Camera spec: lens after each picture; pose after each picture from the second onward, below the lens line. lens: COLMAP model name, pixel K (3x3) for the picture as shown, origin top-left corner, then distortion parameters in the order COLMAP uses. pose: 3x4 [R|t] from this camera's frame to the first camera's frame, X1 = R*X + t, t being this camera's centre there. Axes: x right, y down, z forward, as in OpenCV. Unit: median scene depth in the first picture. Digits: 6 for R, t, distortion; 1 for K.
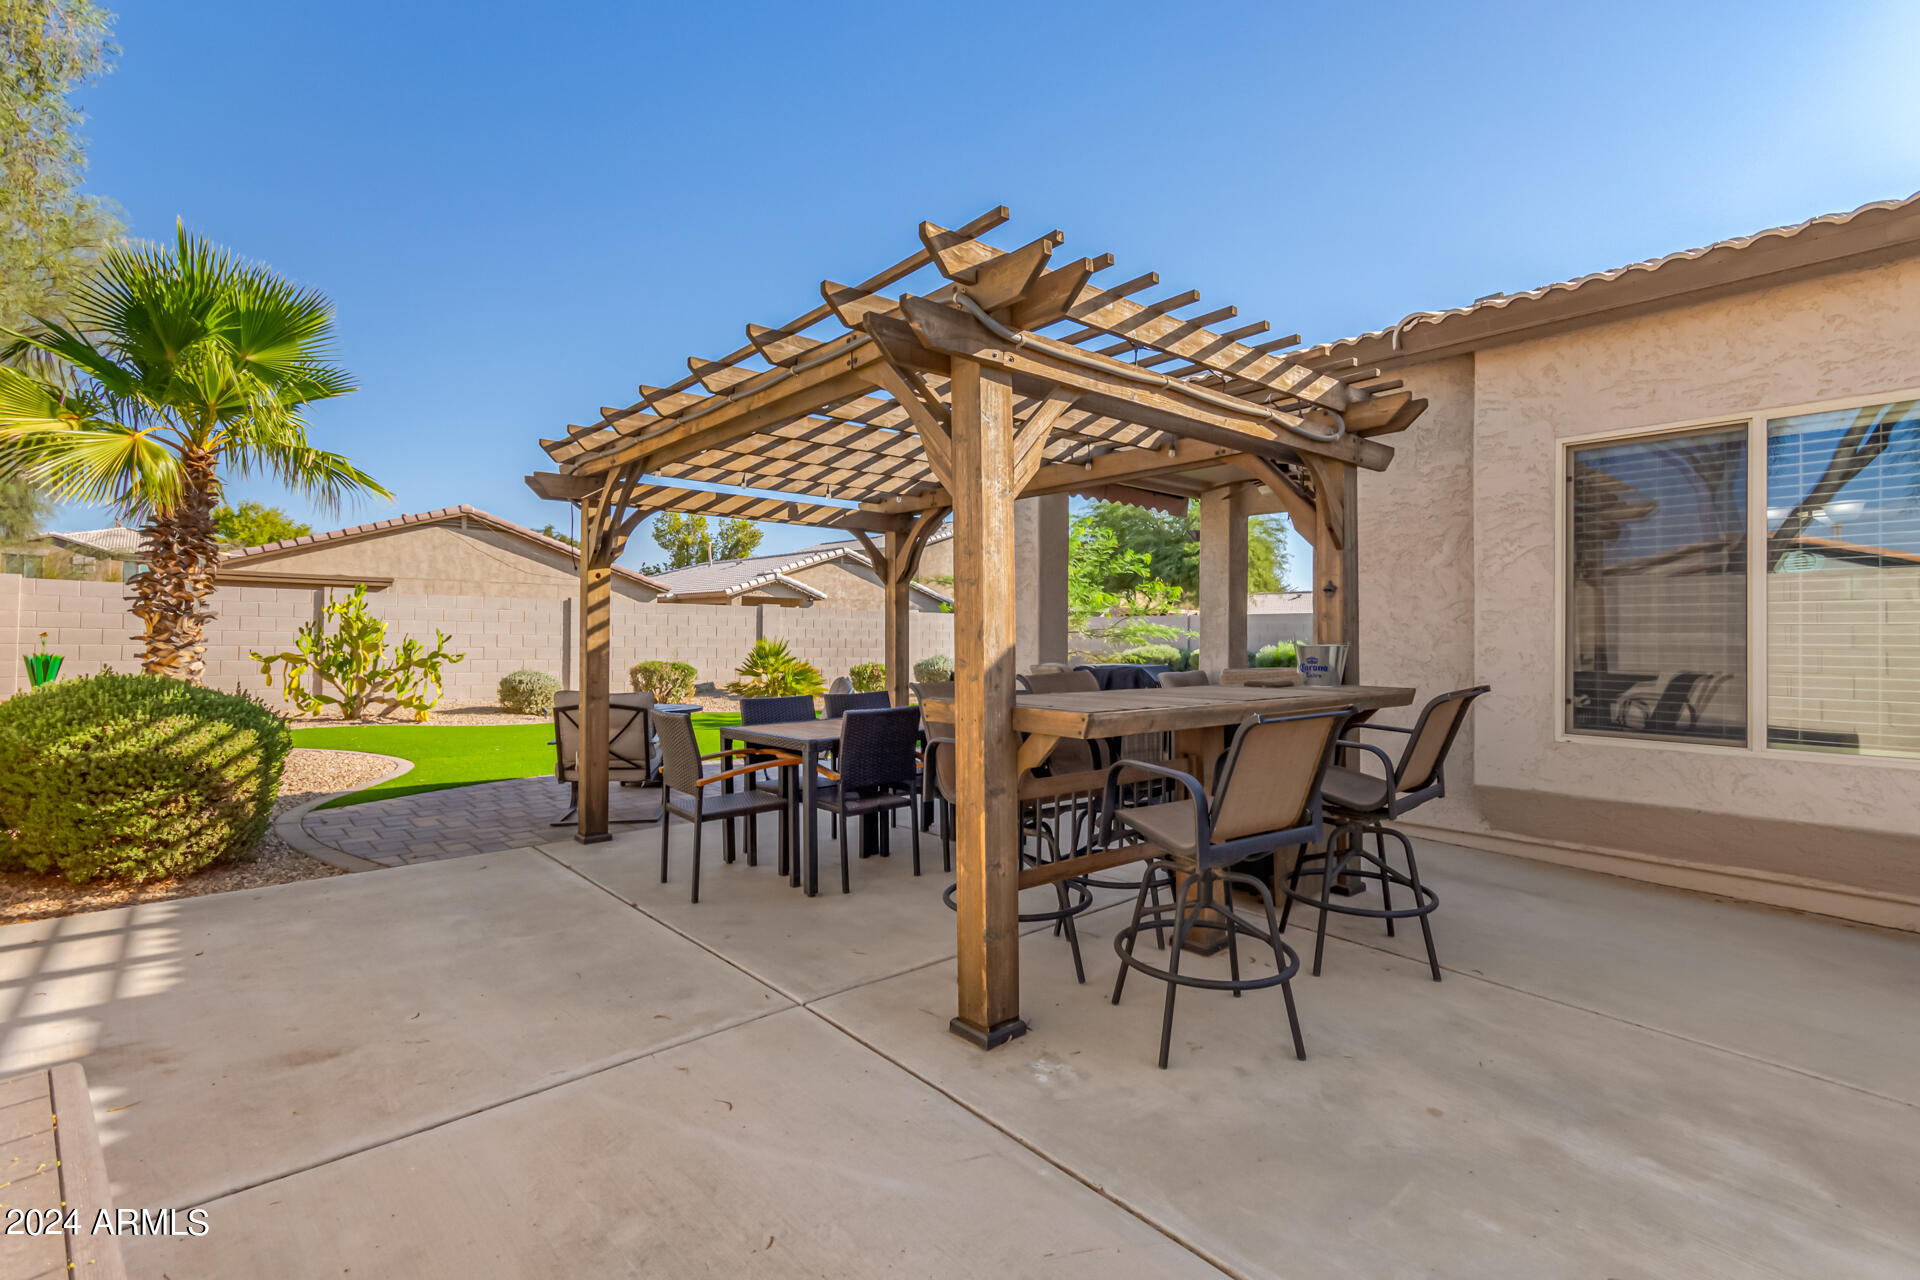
lens RADIAL K [[894.2, 0, 963.0], [0, 894.2, 648.8], [0, 0, 1]] dist [0.004093, 0.000156]
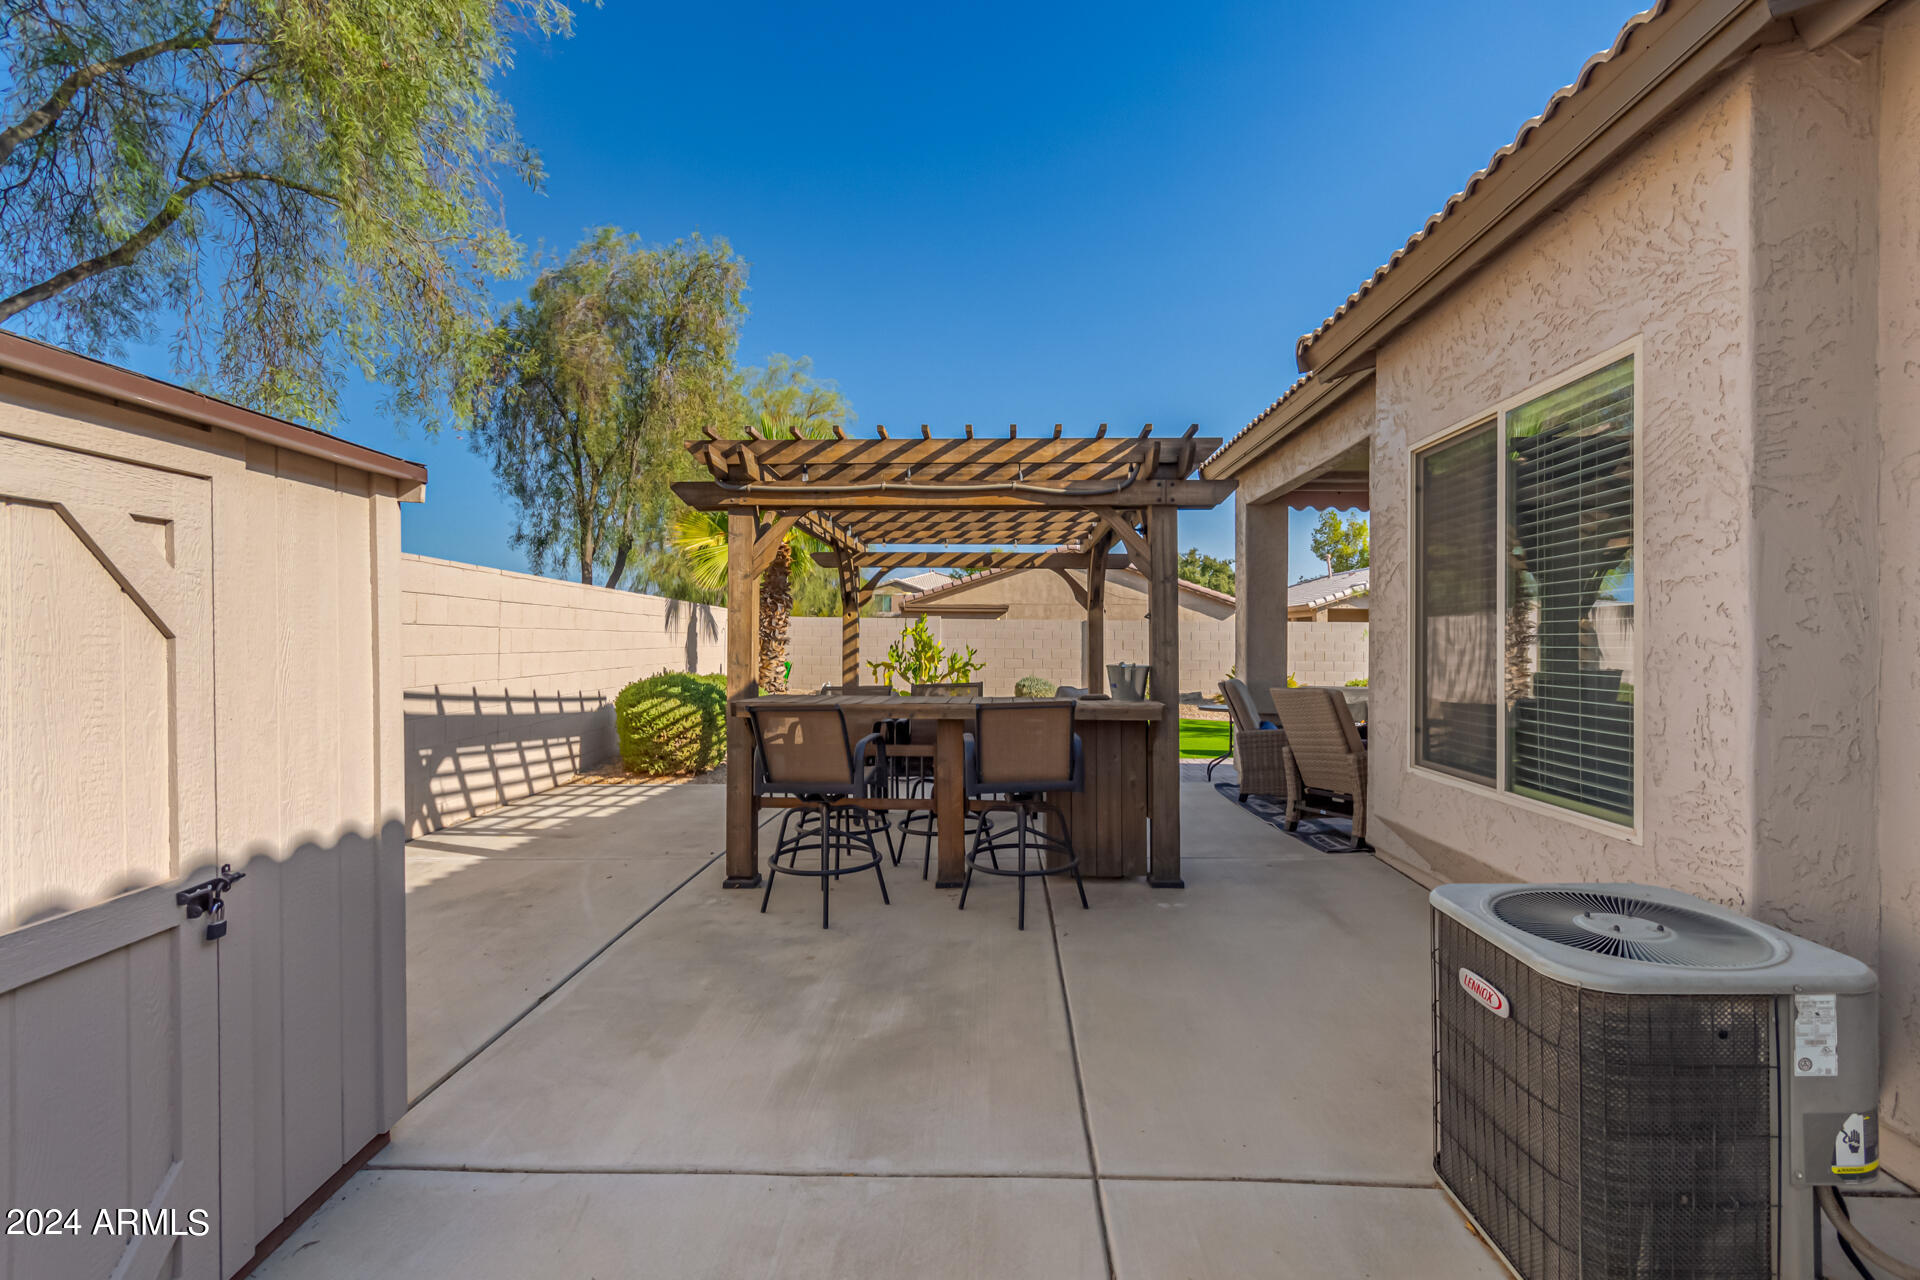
lens RADIAL K [[894.2, 0, 963.0], [0, 894.2, 648.8], [0, 0, 1]] dist [0.004093, 0.000156]
pose [[0.728004, 0.000031, -0.685572, 1.613232], [-0.008729, 0.999919, -0.009225, -0.019554], [0.685517, 0.012700, 0.727946, 0.015894]]
